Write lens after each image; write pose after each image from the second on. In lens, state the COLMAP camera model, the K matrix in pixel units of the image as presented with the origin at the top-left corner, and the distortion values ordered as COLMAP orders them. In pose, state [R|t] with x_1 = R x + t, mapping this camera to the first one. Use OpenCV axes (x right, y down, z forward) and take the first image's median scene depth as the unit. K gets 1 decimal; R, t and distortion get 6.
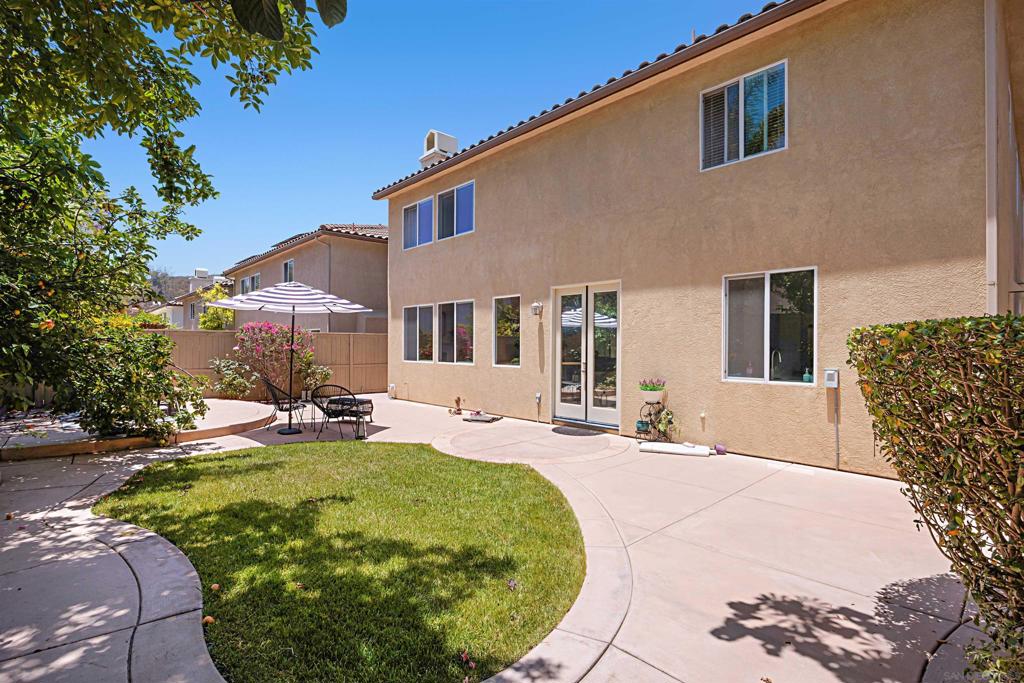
lens RADIAL K [[490.6, 0, 514.0], [0, 490.6, 346.6], [0, 0, 1]] dist [-0.020283, 0.000280]
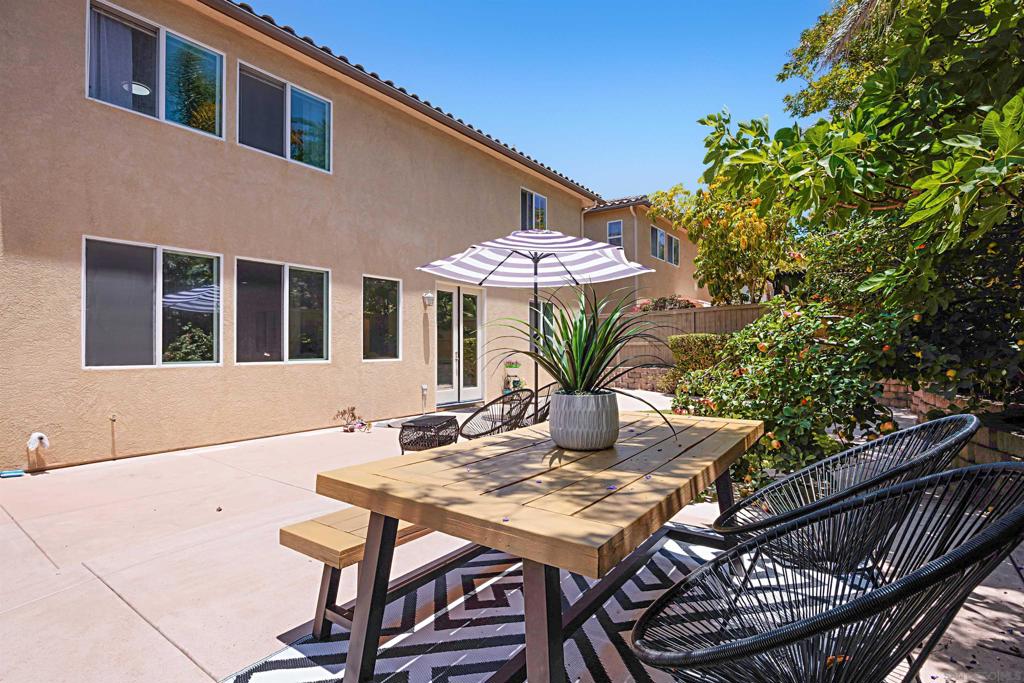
lens RADIAL K [[490.6, 0, 513.5], [0, 490.6, 339.9], [0, 0, 1]] dist [-0.020283, 0.000280]
pose [[-0.182738, -0.000236, 0.983162, -0.860106], [-0.009331, 0.999955, -0.001494, 0.004369], [-0.983117, -0.009447, -0.182732, 0.904608]]
